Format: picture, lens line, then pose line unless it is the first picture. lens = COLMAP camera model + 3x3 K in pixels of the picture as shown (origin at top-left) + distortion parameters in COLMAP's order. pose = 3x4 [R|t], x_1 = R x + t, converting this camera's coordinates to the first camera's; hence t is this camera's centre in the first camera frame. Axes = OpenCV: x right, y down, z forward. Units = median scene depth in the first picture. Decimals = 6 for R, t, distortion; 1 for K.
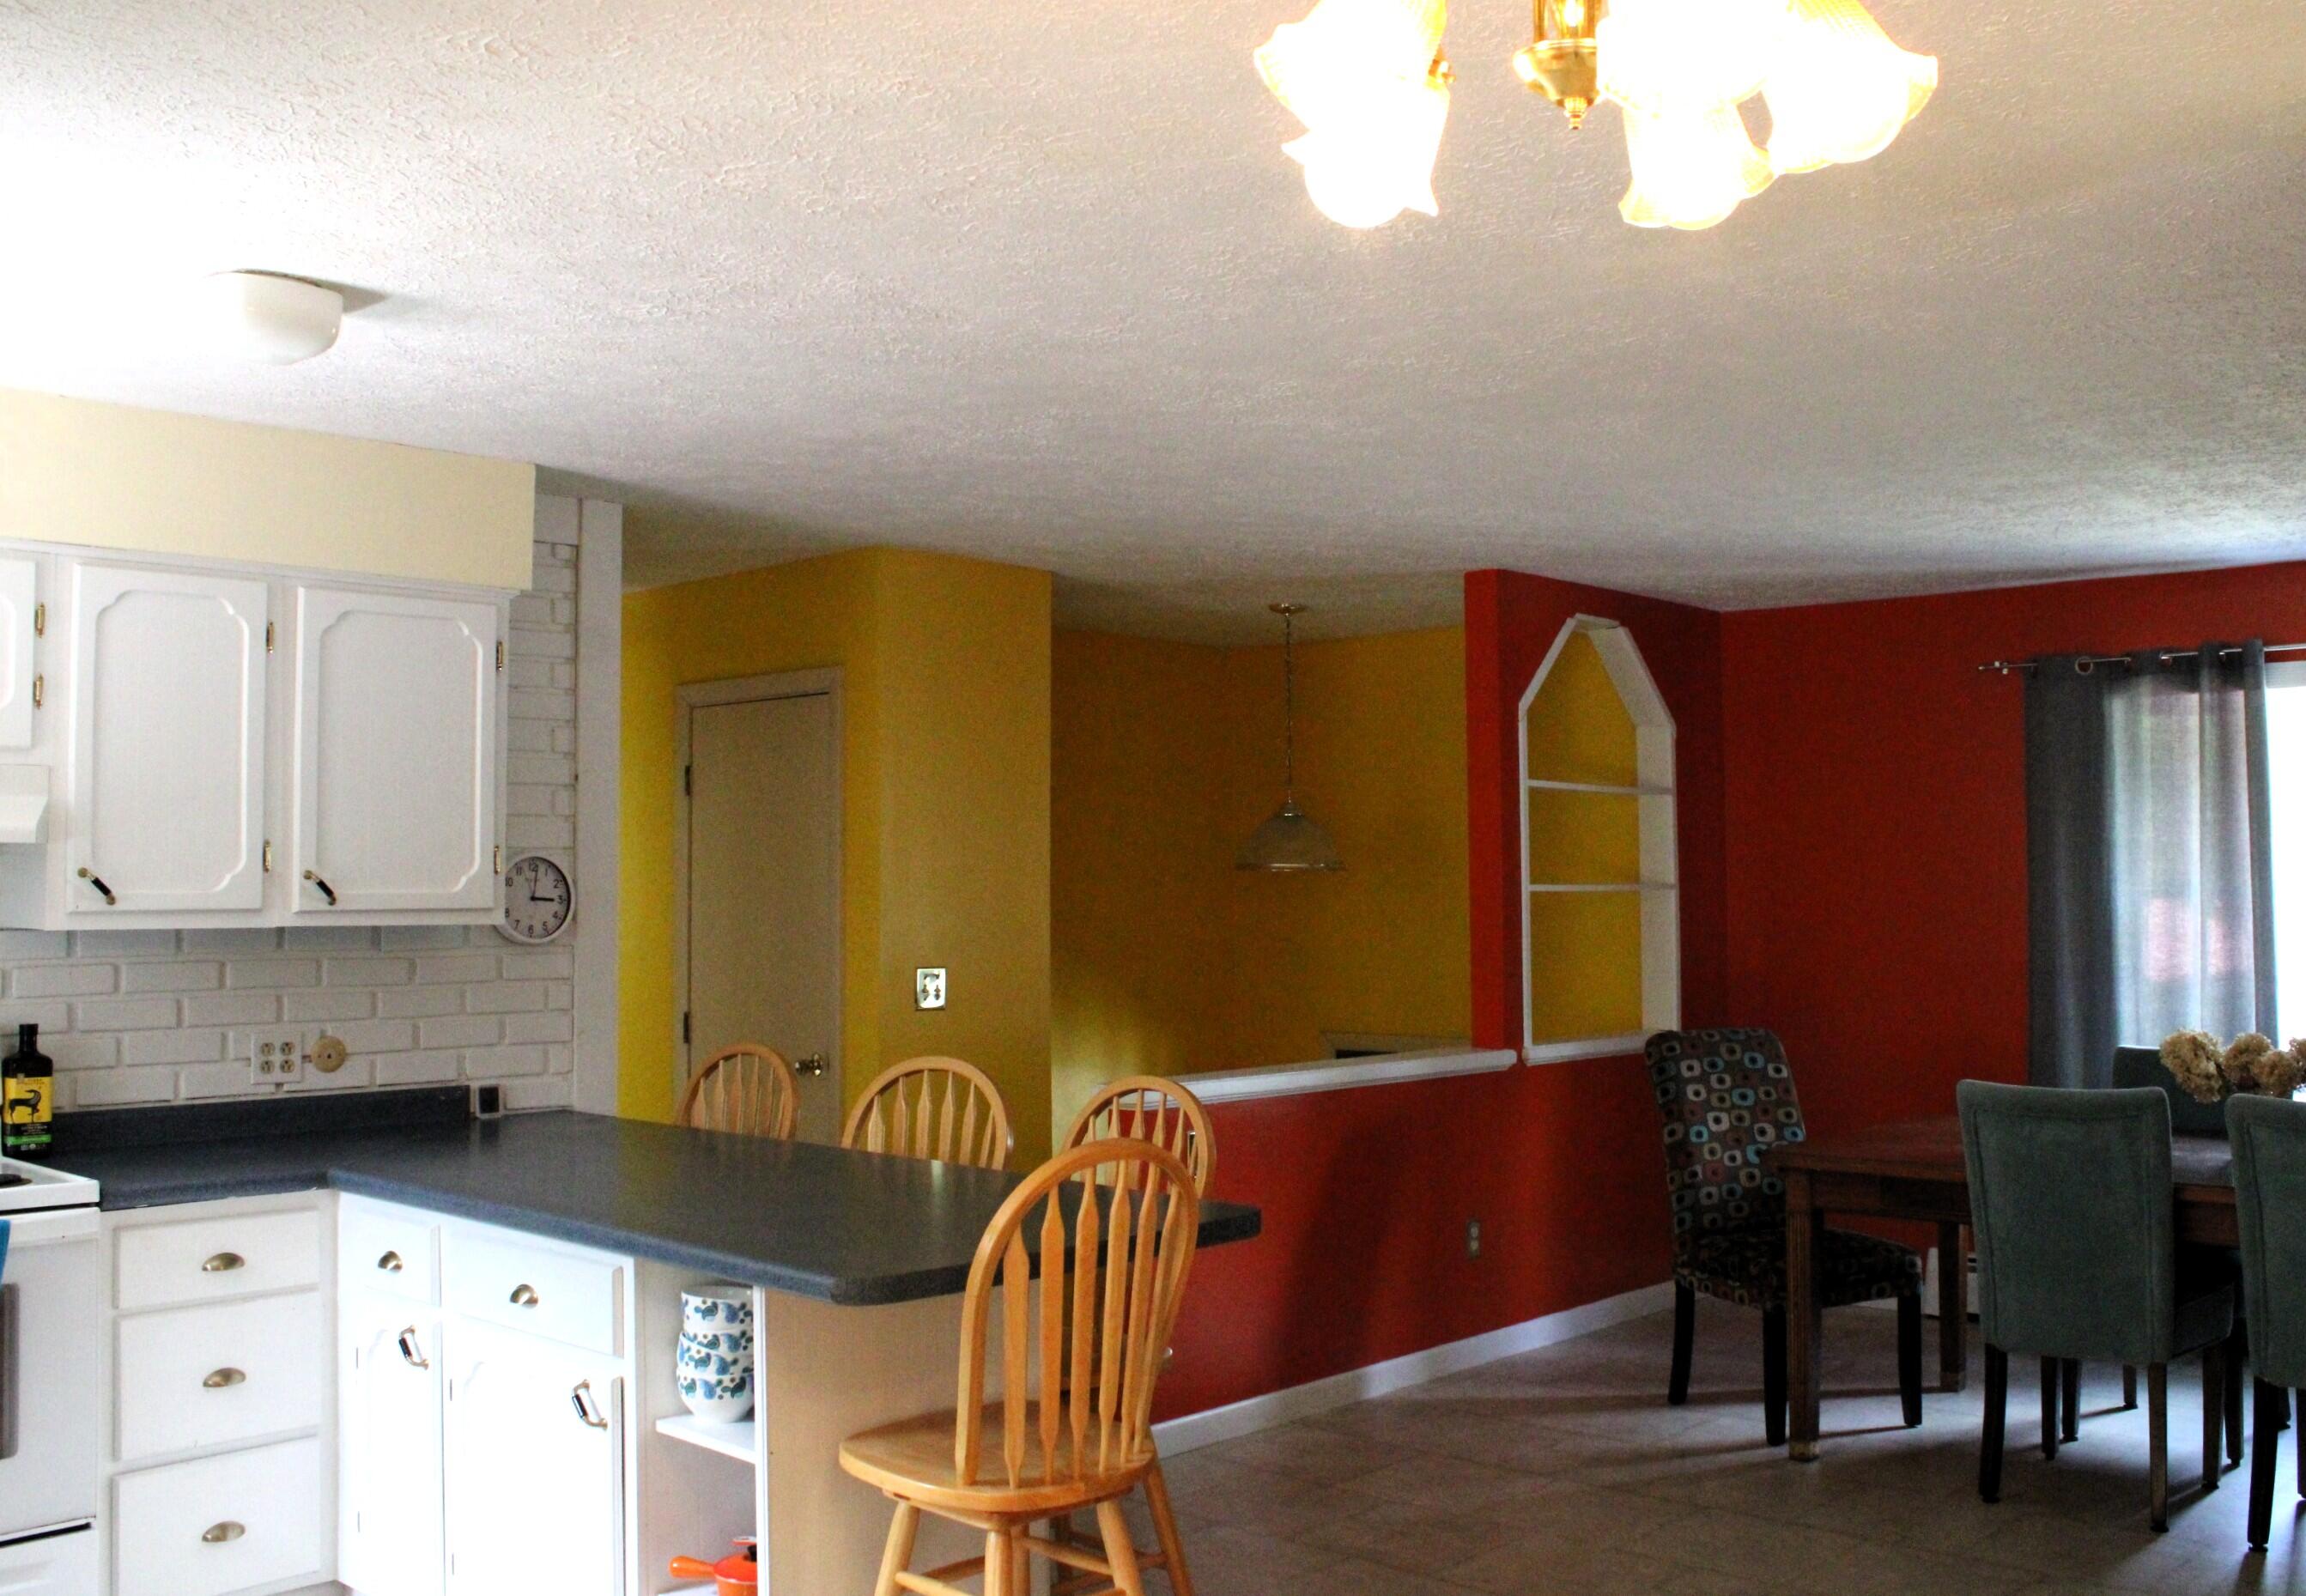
lens RADIAL K [[2048.8, 0, 1153.0], [0, 2048.8, 798.0], [0, 0, 1]] dist [-0.107309, 0.020417]
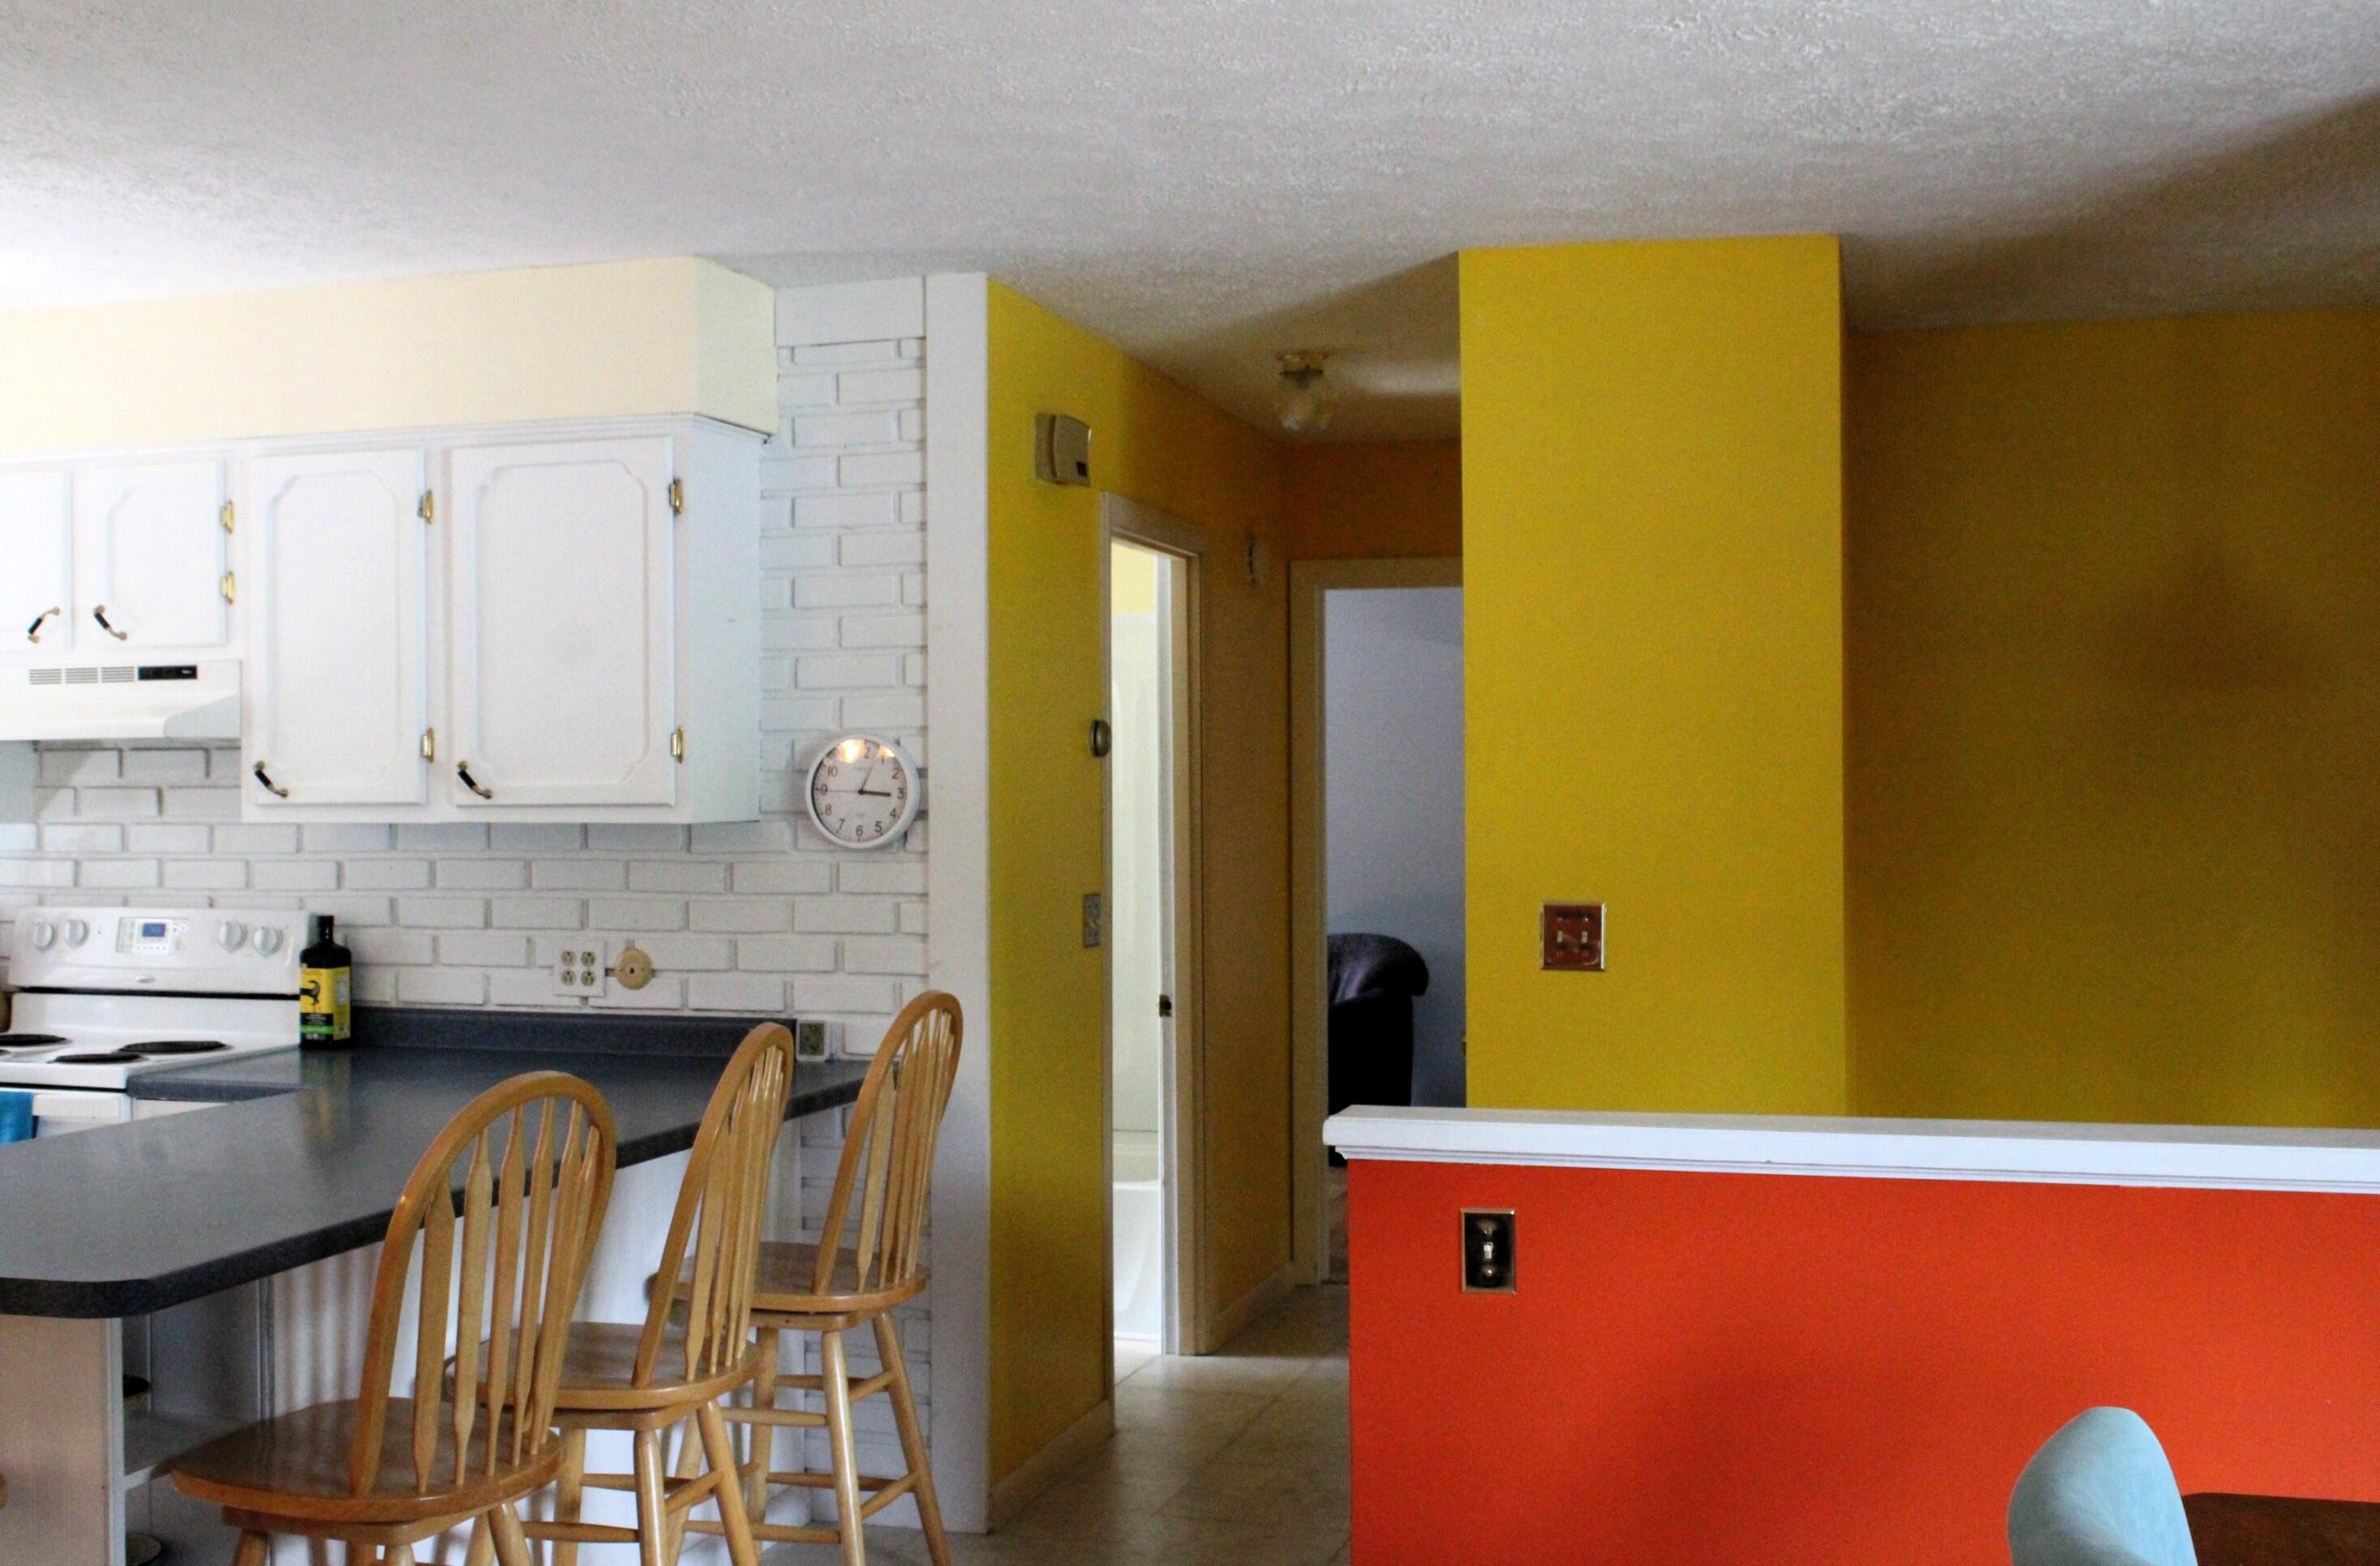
lens RADIAL K [[2499.9, 0, 1190.0], [0, 2499.9, 783.0], [0, 0, 1]] dist [-0.109100, 0.020016]
pose [[0.491268, 0.001864, -0.871007, 0.614829], [0.038617, 0.998968, 0.023919, 0.027806], [0.870152, -0.045387, 0.490689, 0.638338]]
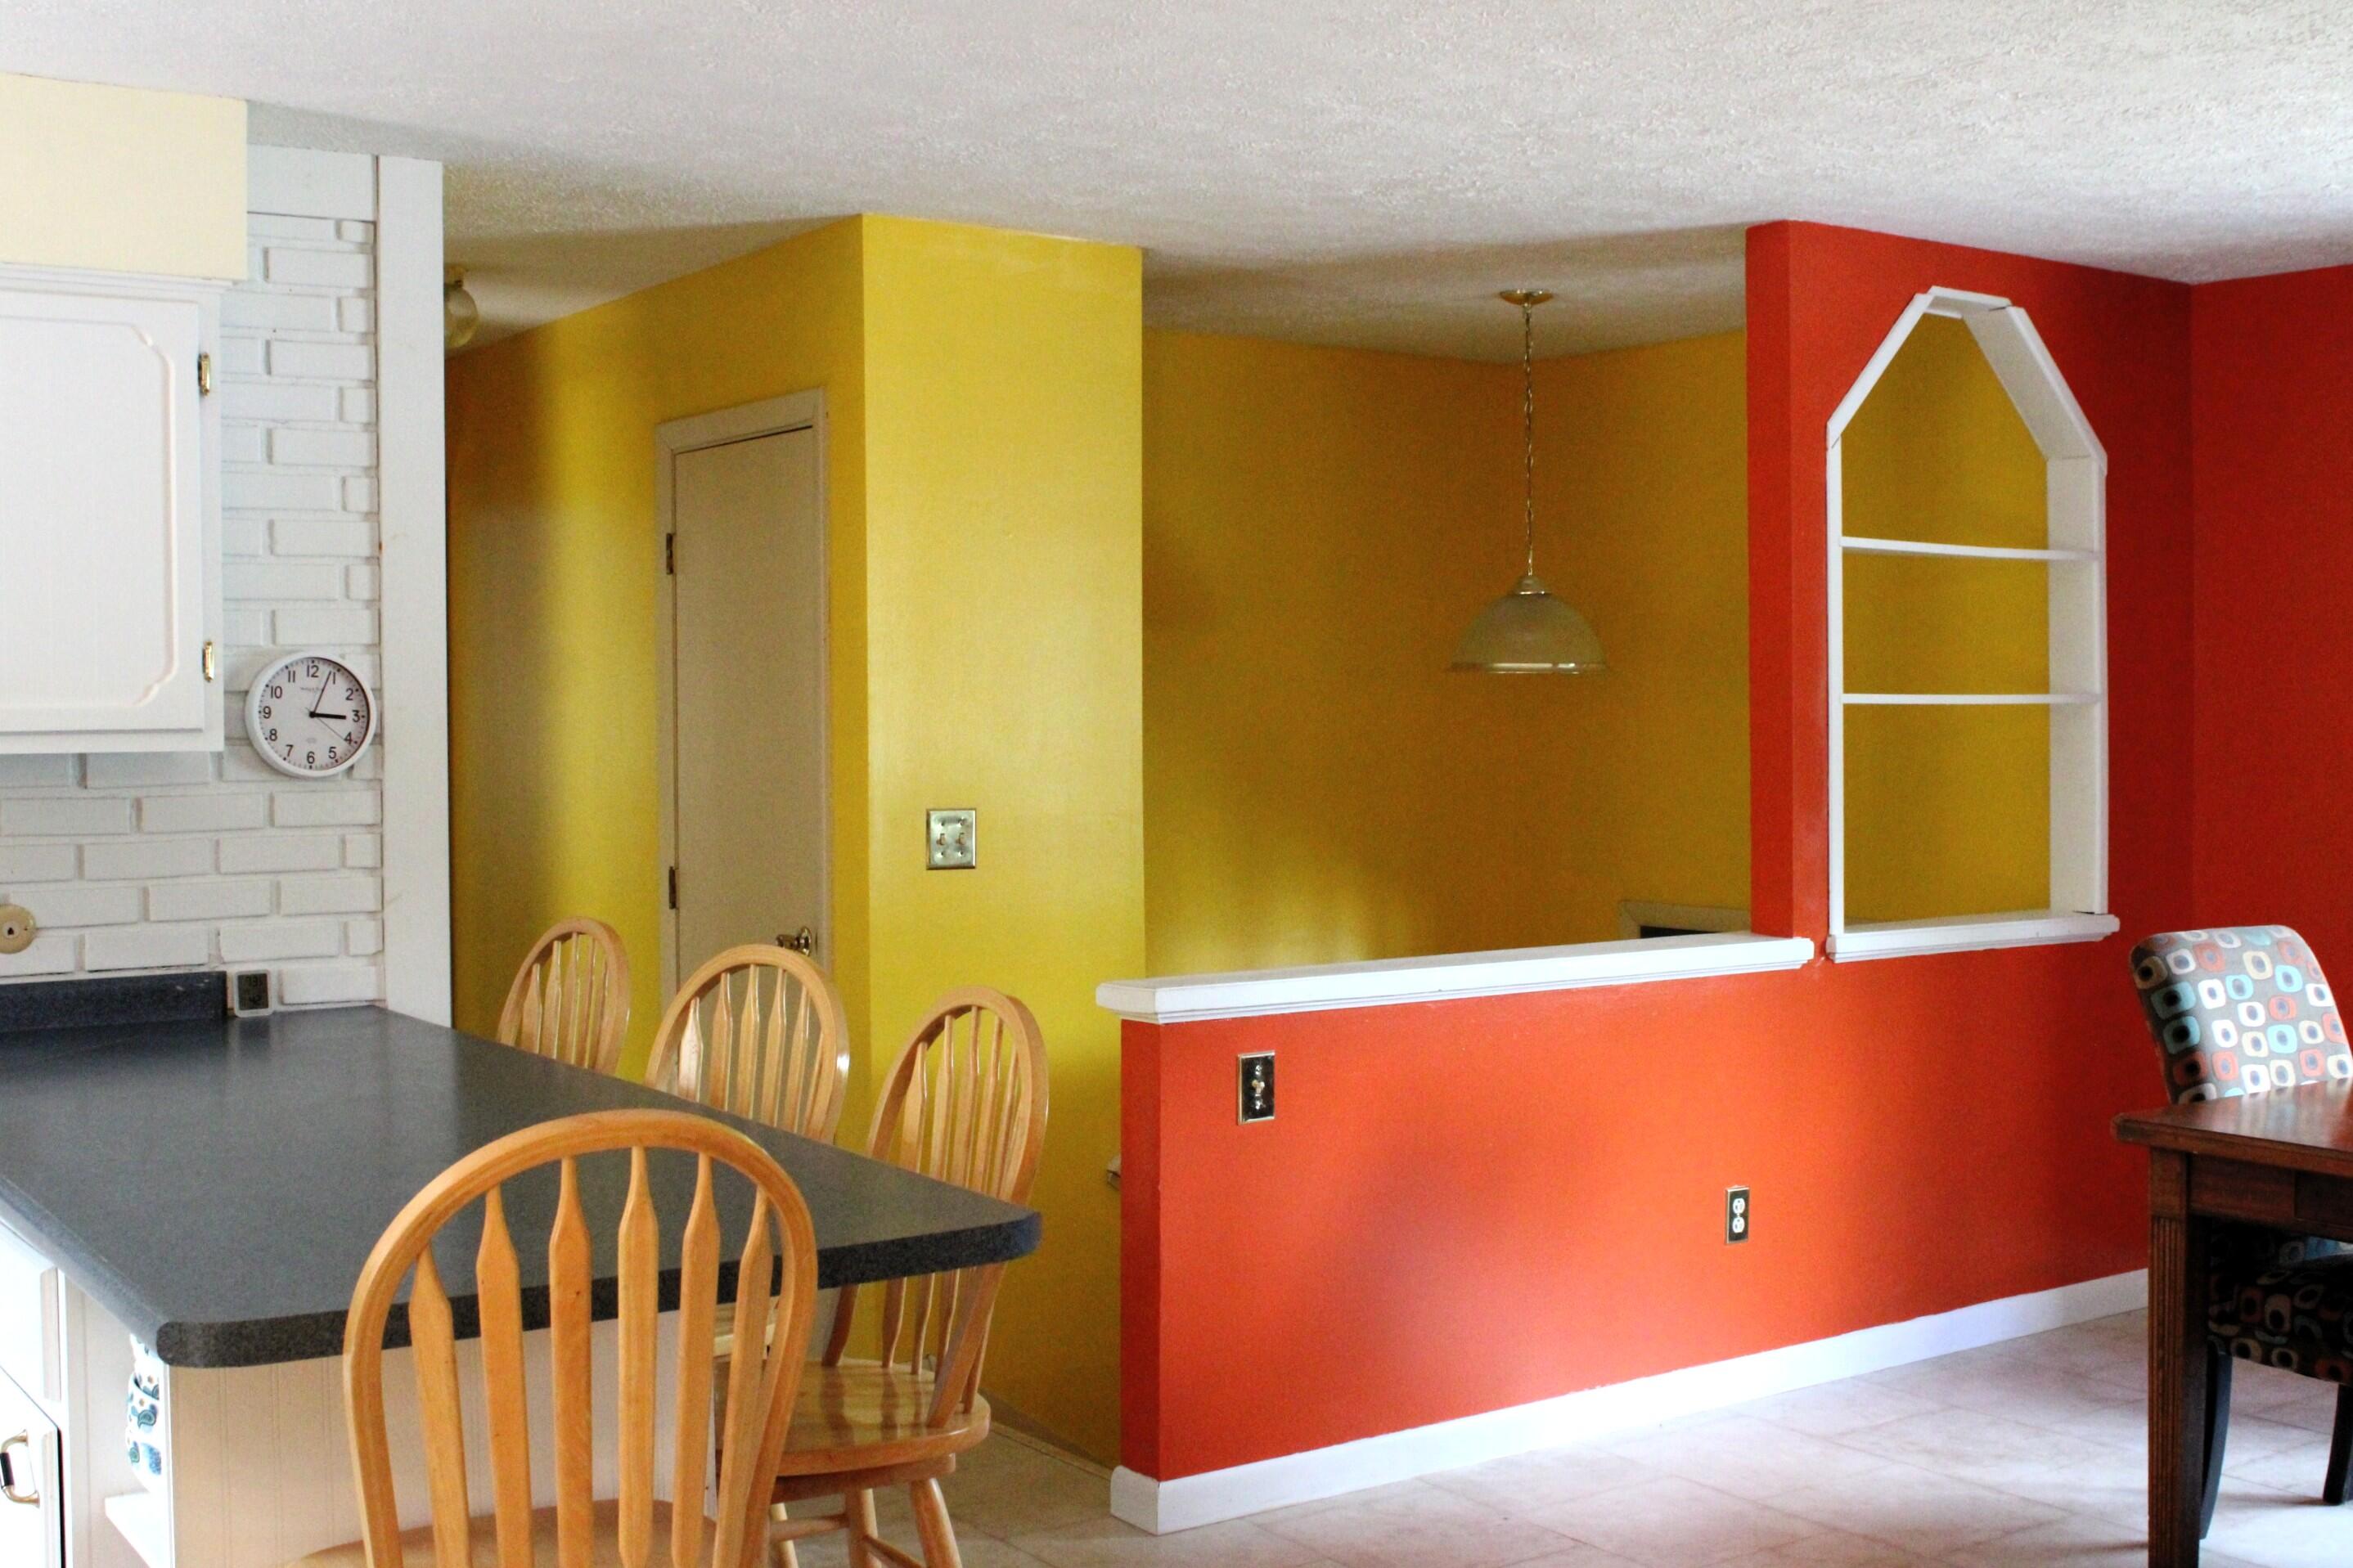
lens RADIAL K [[2546.8, 0, 1162.6], [0, 2546.8, 753.2], [0, 0, 1]] dist [-0.070540, 0.034418]
pose [[0.979200, 0.004308, -0.202849, 0.175013], [0.008956, 0.997882, 0.064425, 0.007966], [0.202697, -0.064902, 0.977088, 0.182444]]
